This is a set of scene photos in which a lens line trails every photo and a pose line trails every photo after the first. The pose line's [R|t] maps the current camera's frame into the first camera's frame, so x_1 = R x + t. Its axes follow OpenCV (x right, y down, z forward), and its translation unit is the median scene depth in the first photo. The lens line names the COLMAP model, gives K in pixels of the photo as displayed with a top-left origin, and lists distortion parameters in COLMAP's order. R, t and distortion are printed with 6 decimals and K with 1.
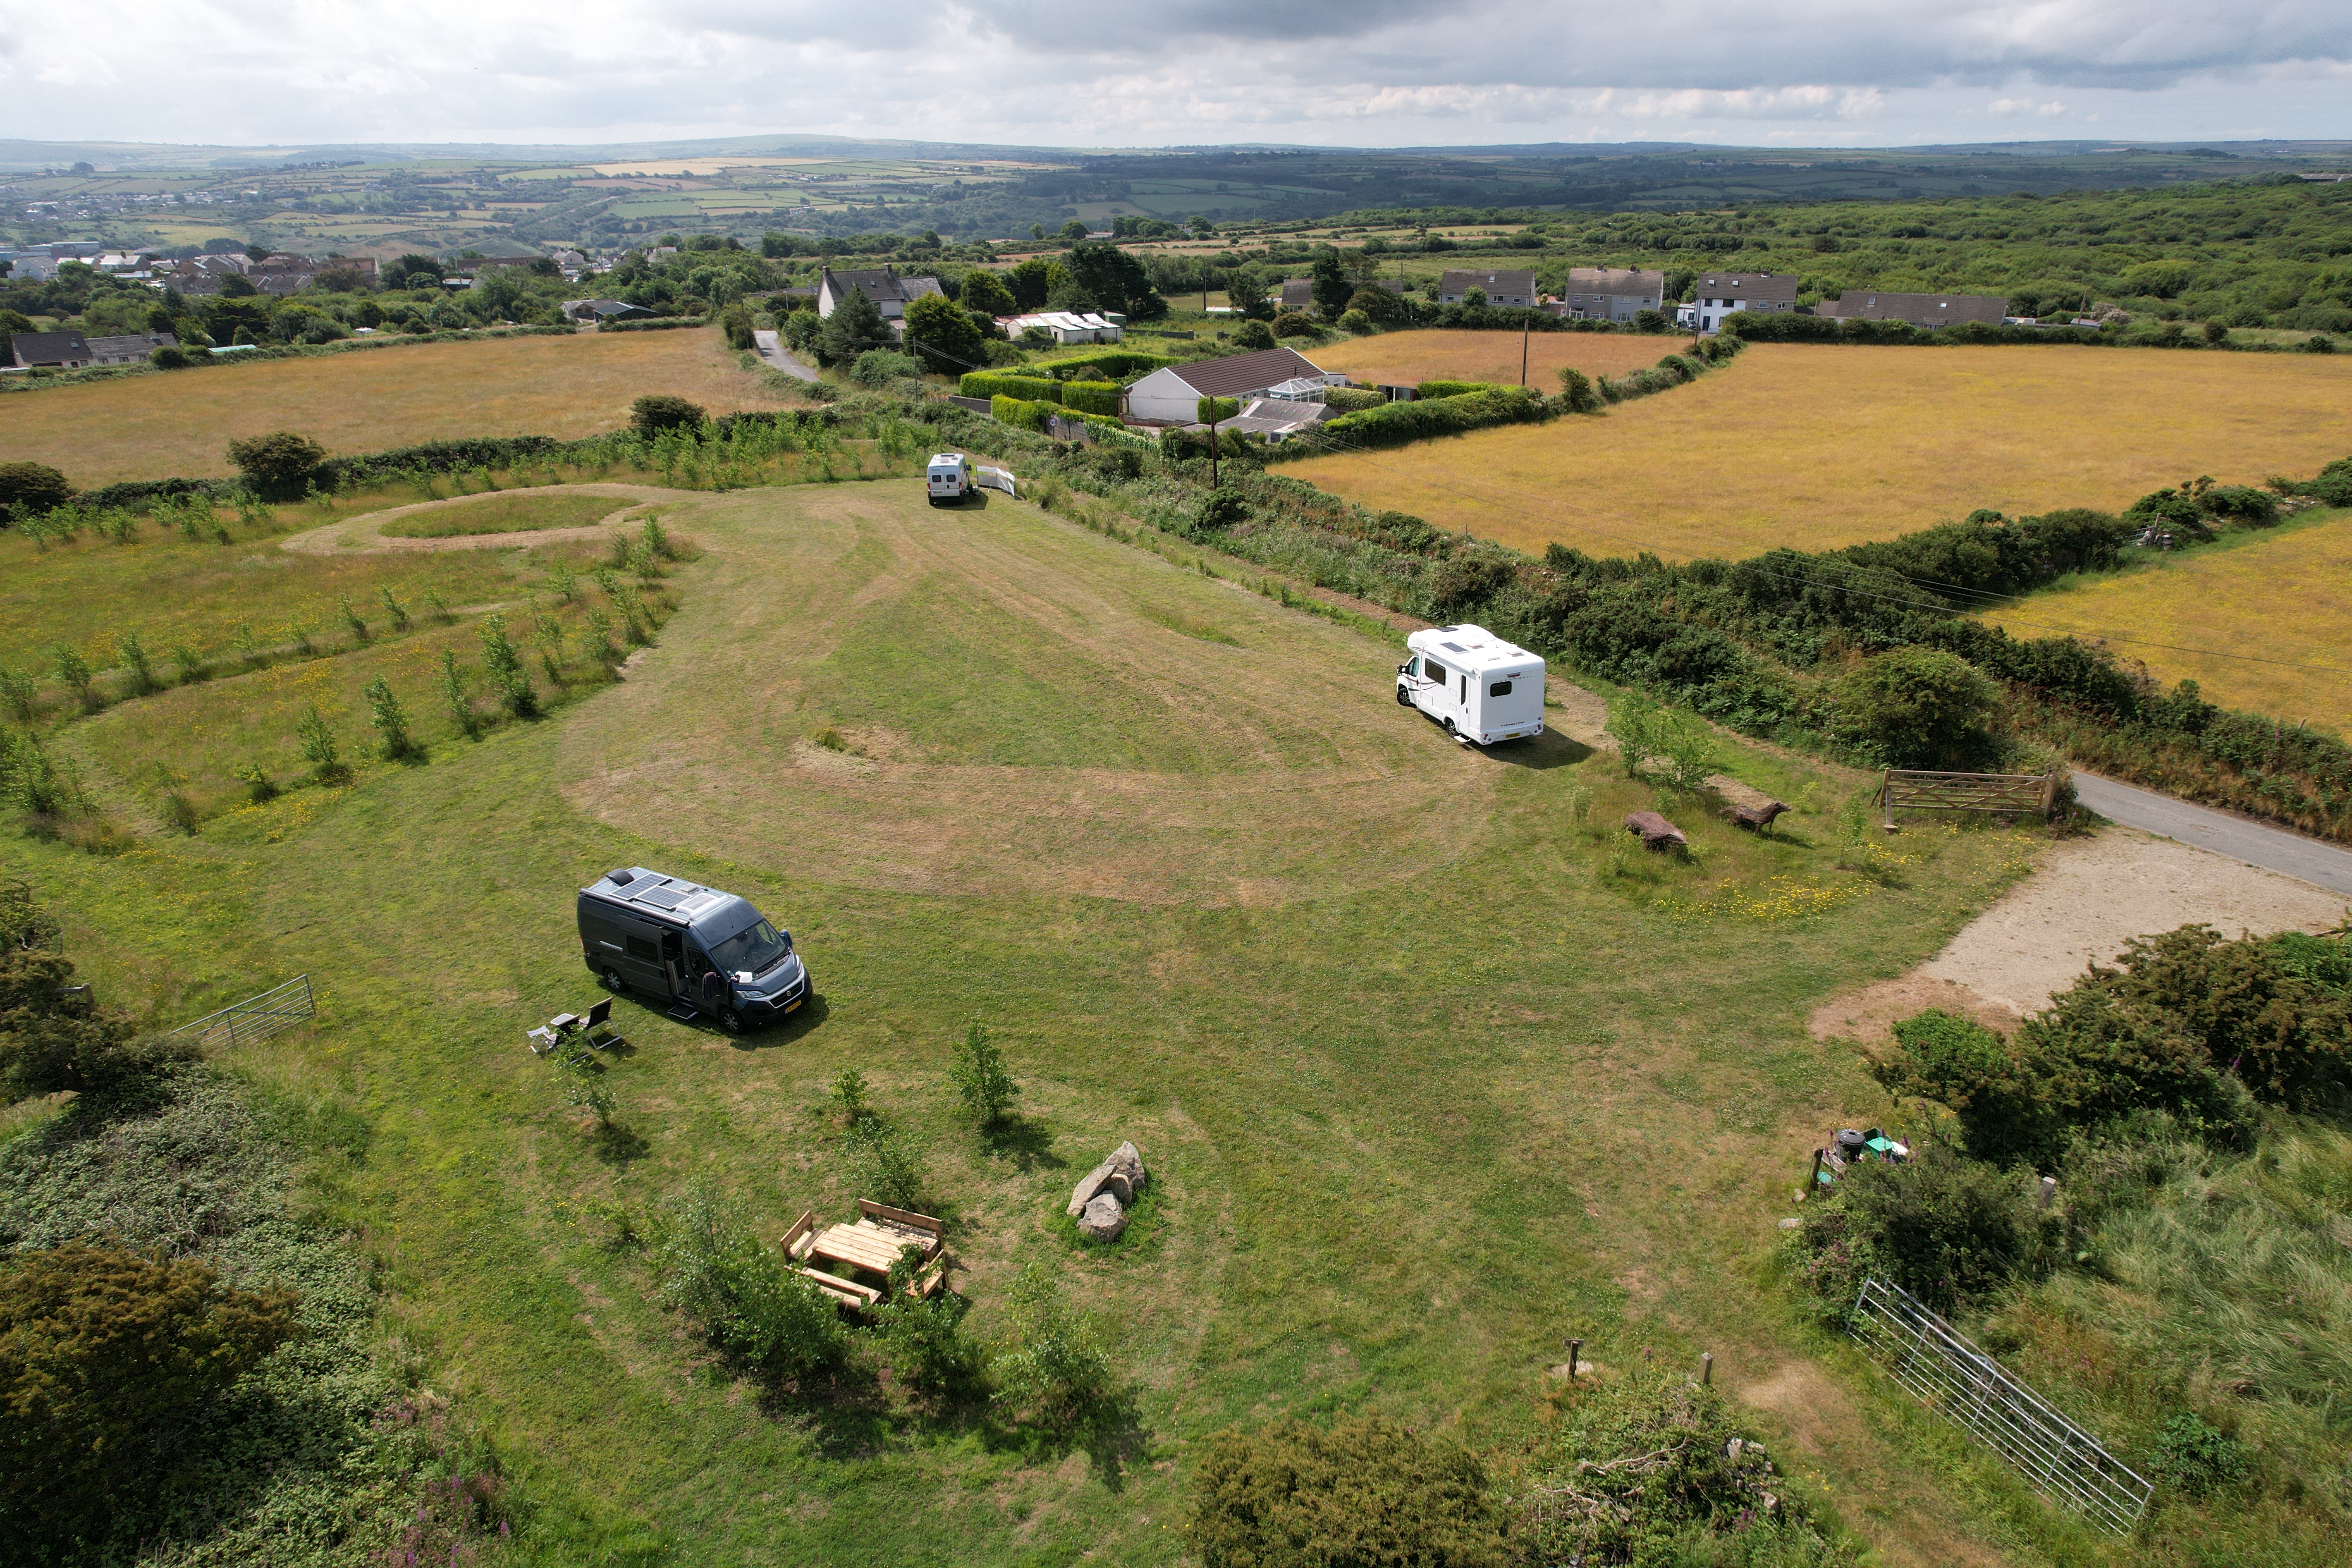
lens RADIAL K [[1505.2, 0, 1176.0], [0, 1505.2, 784.0], [0, 0, 1]] dist [-0.076860, 0.071892]
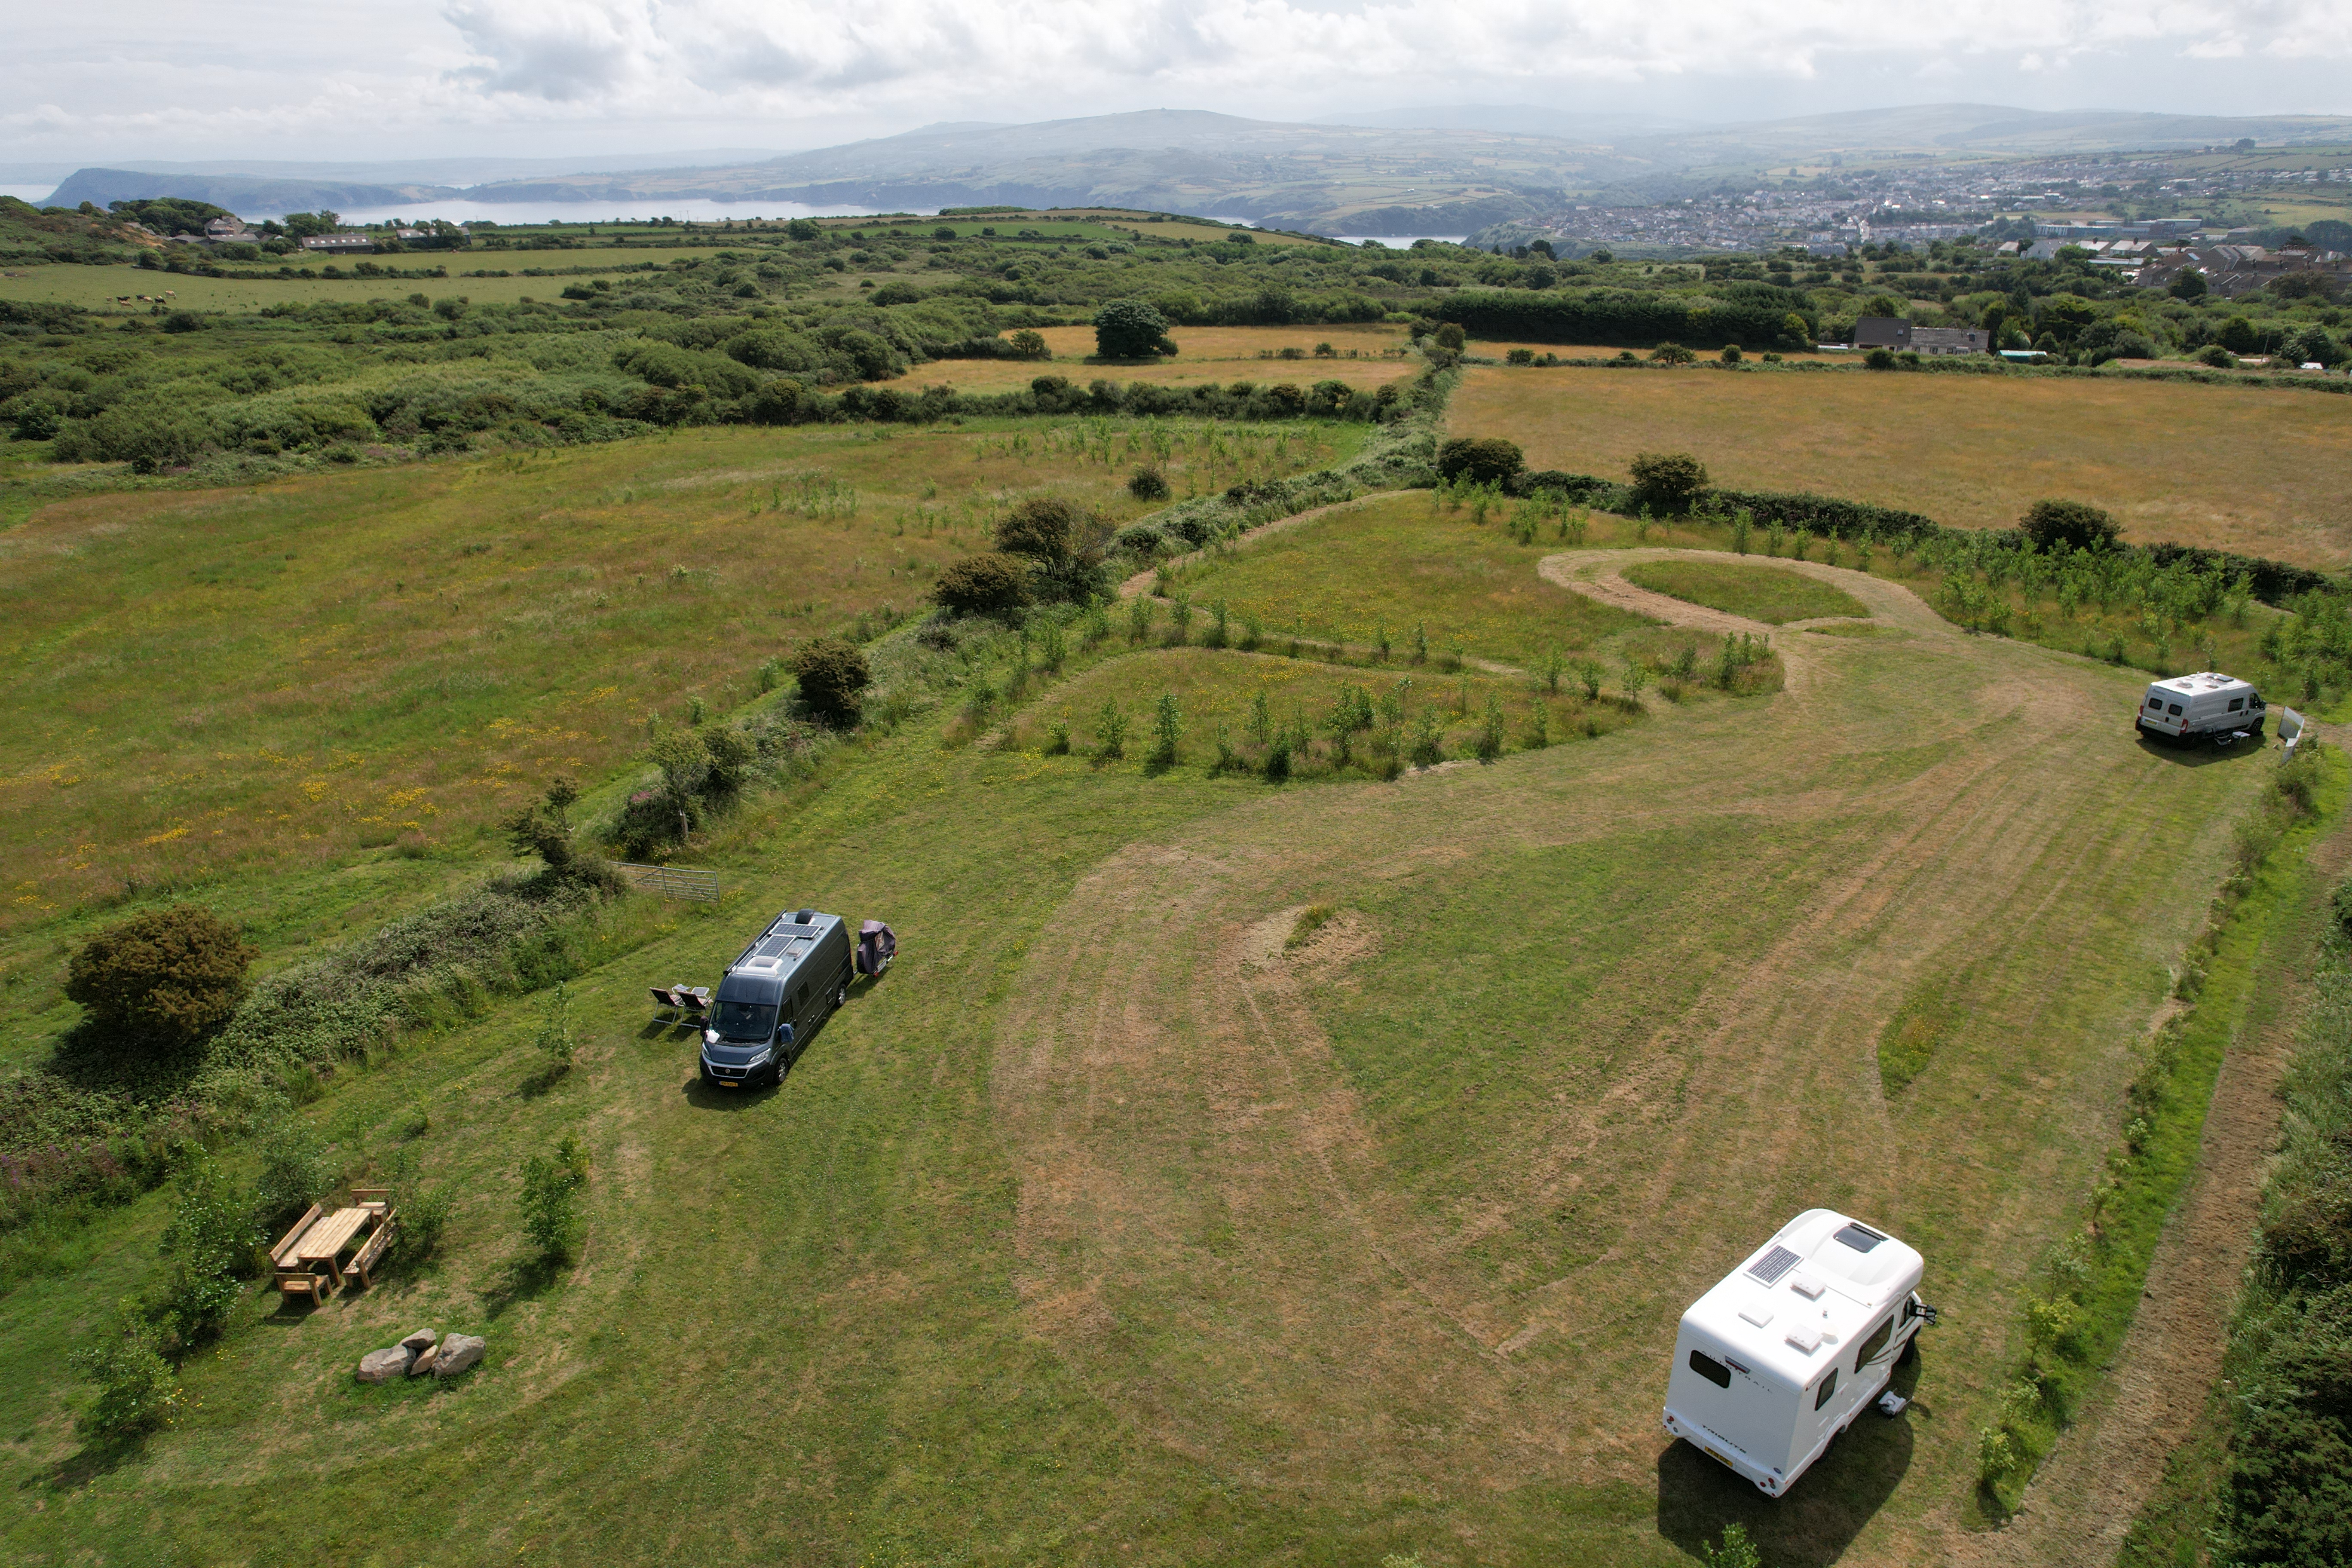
lens RADIAL K [[1505.2, 0, 1176.0], [0, 1505.2, 784.0], [0, 0, 1]] dist [-0.076860, 0.071892]
pose [[0.368215, 0.372286, -0.851951, 0.394601], [-0.359637, 0.902035, 0.238735, -0.236558], [0.857367, 0.218487, 0.466031, 0.390106]]
